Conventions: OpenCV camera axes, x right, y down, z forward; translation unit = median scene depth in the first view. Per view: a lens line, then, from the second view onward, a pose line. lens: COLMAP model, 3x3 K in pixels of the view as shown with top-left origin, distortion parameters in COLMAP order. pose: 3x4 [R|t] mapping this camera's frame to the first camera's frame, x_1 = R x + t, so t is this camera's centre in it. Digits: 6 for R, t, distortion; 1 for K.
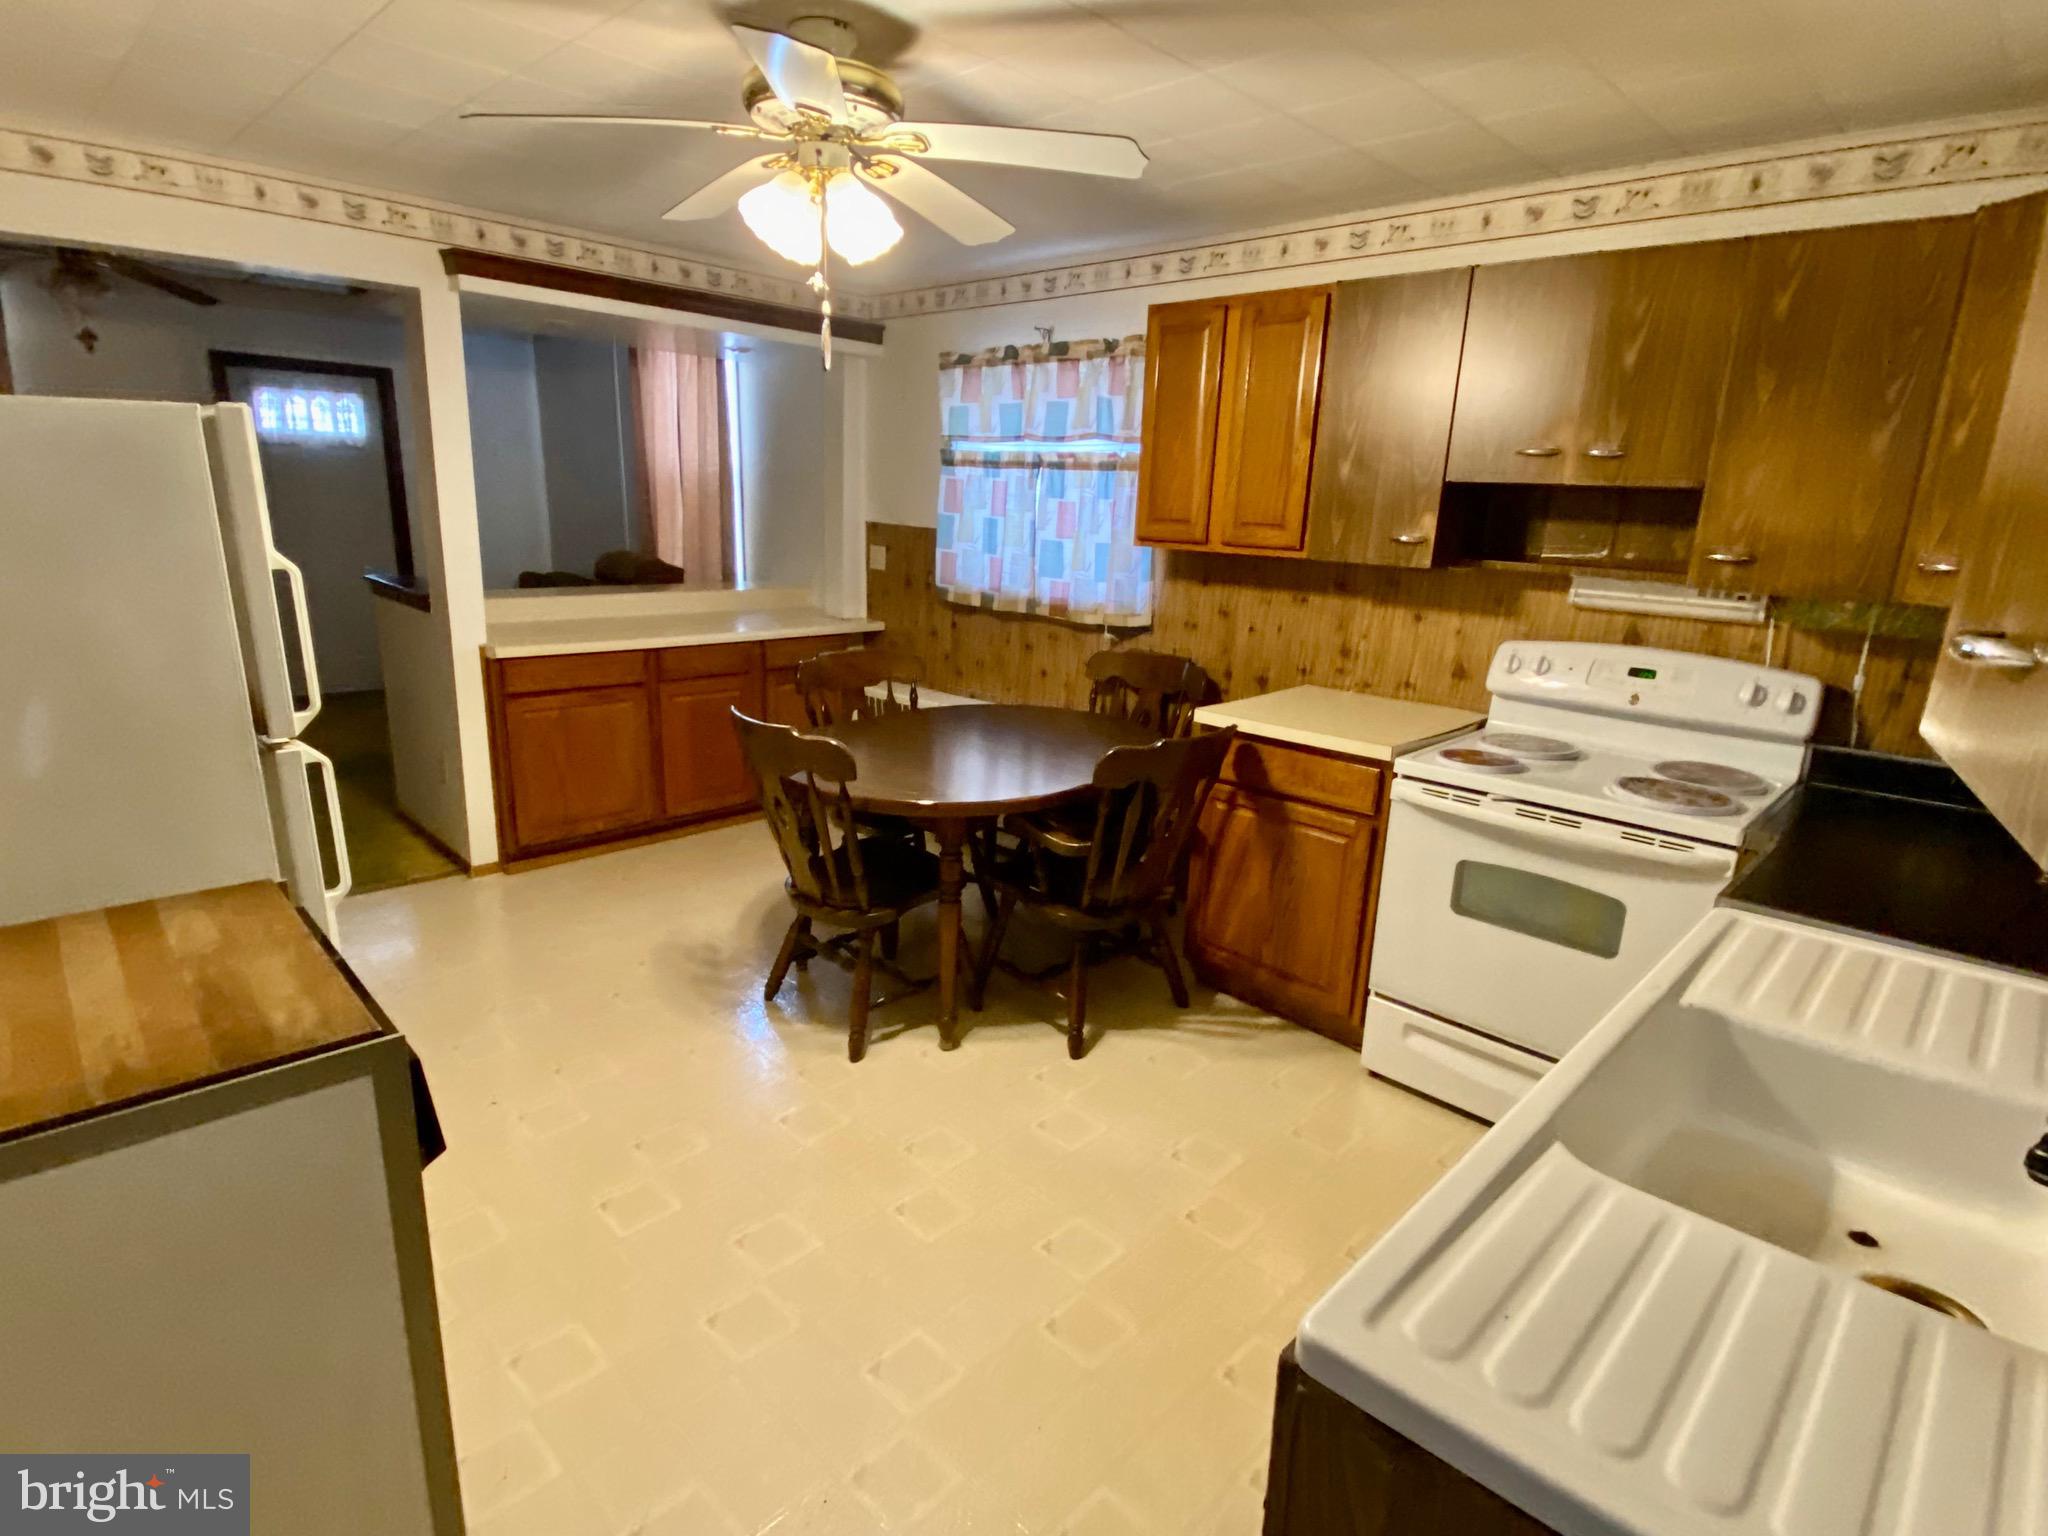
lens RADIAL K [[1061.1, 0, 1030.5], [0, 1061.1, 782.2], [0, 0, 1]] dist [0.016545, -0.013318]
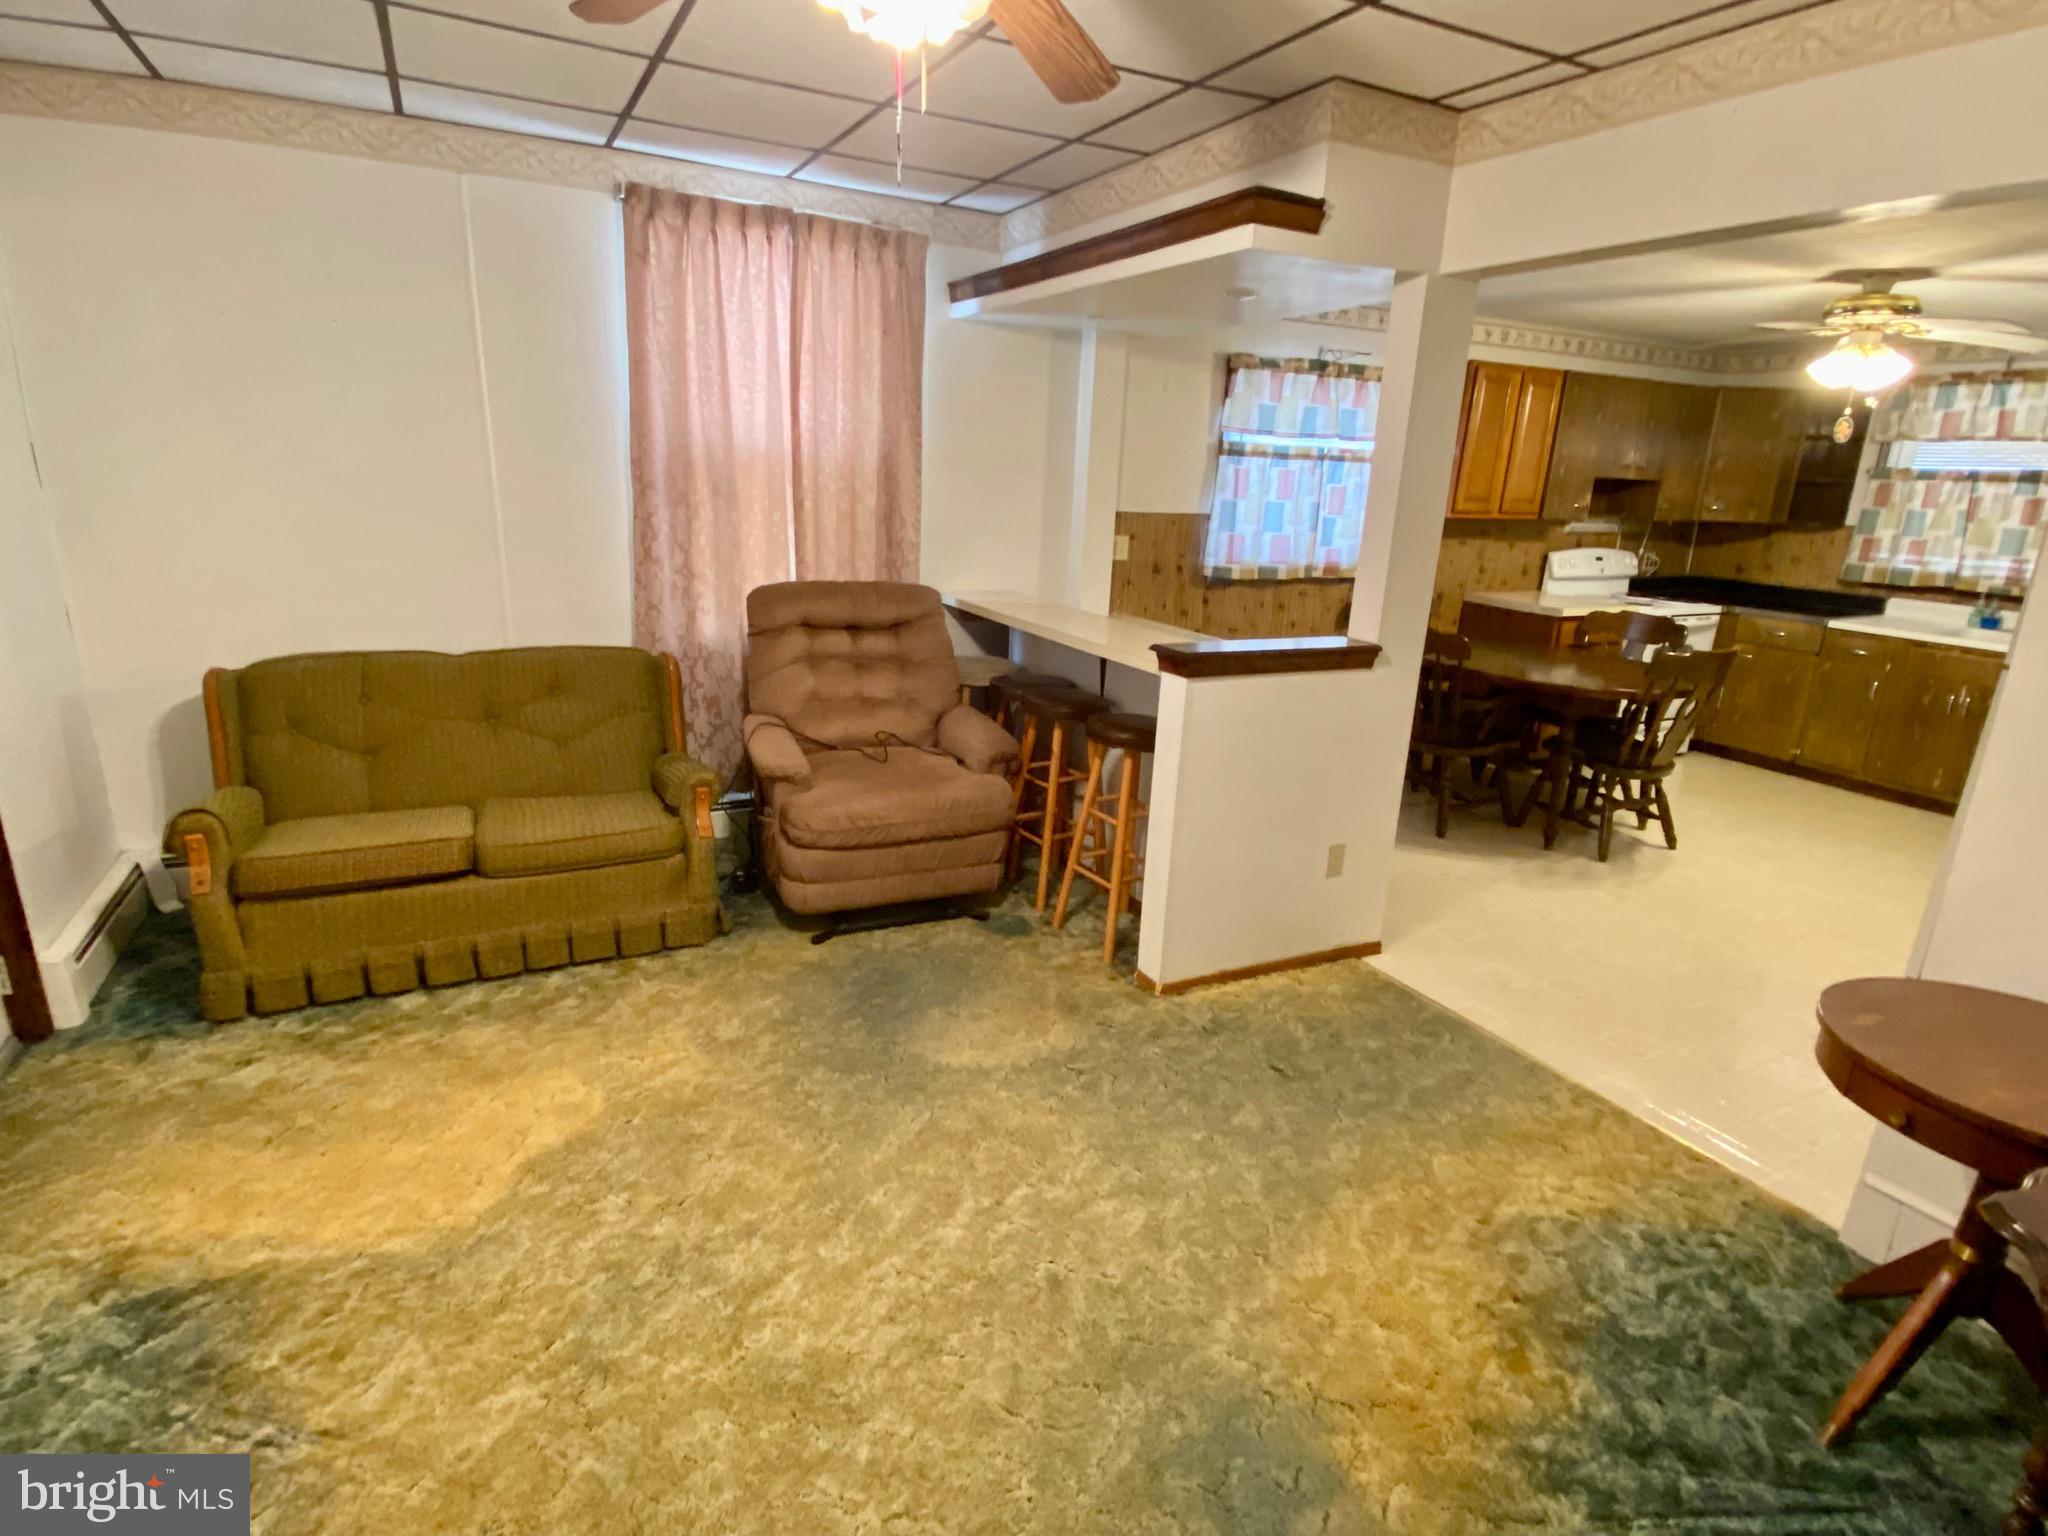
lens RADIAL K [[1061.1, 0, 1020.4], [0, 1061.1, 775.7], [0, 0, 1]] dist [0.016545, -0.013318]
pose [[0.307095, -0.294862, 0.904848, -1.380373], [0.225271, 0.946292, 0.231913, -0.322701], [-0.924633, 0.132617, 0.357025, 0.953825]]
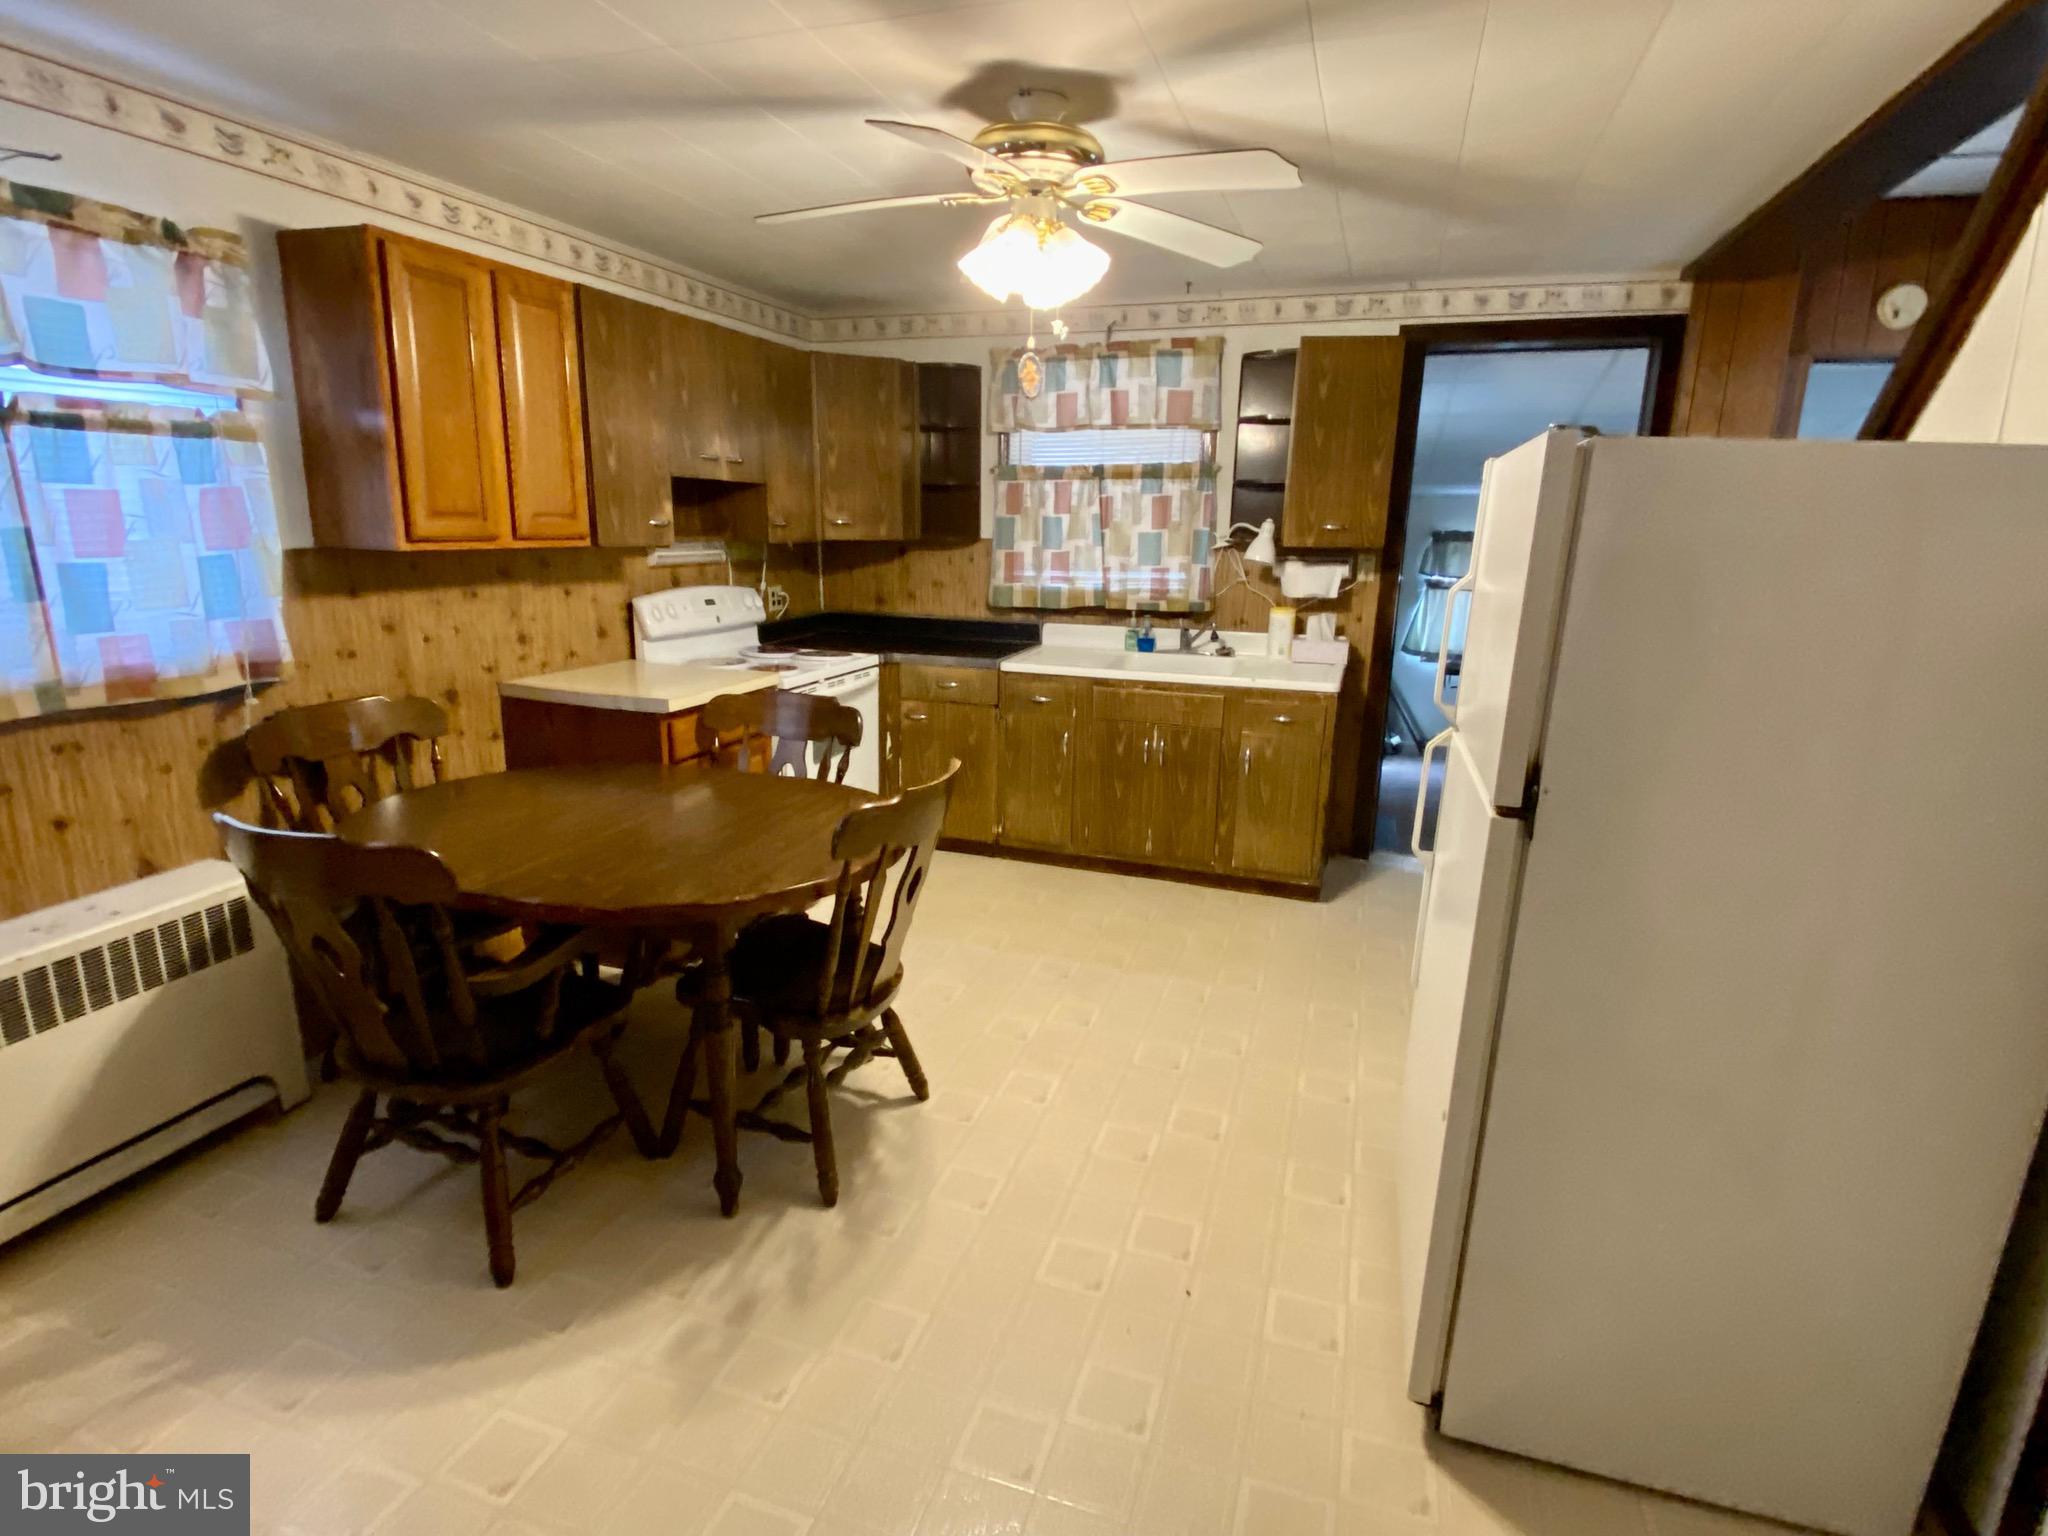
lens RADIAL K [[1061.1, 0, 1022.2], [0, 1061.1, 776.7], [0, 0, 1]] dist [0.016545, -0.013318]
pose [[-0.431460, -0.256237, 0.864977, -0.686048], [0.205994, 0.905500, 0.370993, -0.238071], [-0.878299, 0.338249, -0.337904, 0.825323]]
